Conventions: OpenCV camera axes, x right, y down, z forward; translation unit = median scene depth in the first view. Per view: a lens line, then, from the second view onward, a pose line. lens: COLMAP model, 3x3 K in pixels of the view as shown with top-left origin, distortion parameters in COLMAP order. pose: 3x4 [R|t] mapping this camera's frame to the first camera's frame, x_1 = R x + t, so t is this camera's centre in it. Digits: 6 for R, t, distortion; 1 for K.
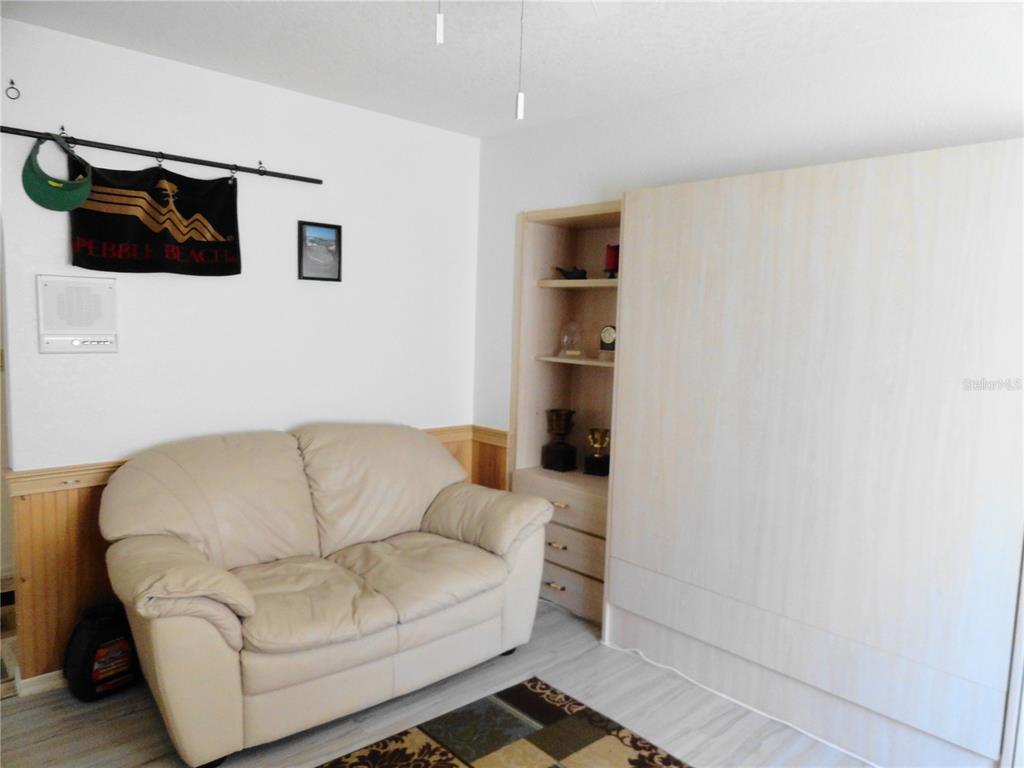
lens RADIAL K [[699.5, 0, 517.1], [0, 699.5, 385.5], [0, 0, 1]] dist [-0.002572, 0.001168]
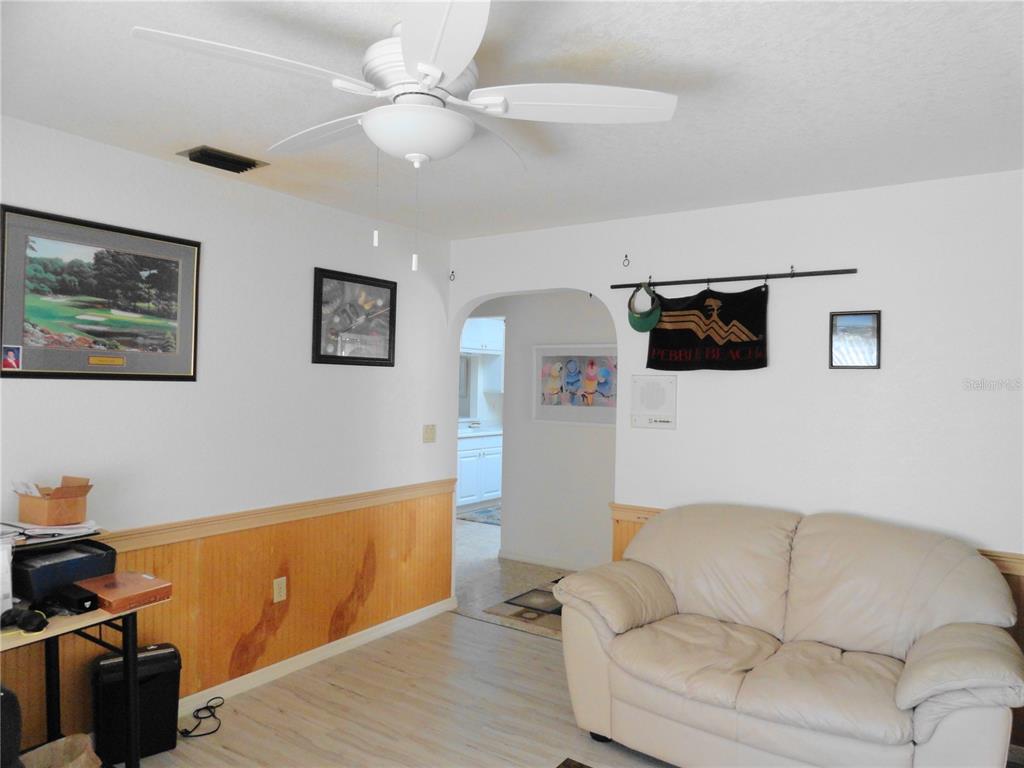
lens RADIAL K [[699.5, 0, 517.1], [0, 699.5, 385.5], [0, 0, 1]] dist [-0.002572, 0.001168]
pose [[0.223239, -0.022958, -0.974493, 0.648821], [-0.110215, 0.992717, -0.048636, -0.030422], [0.968513, 0.118262, 0.219083, 0.374028]]
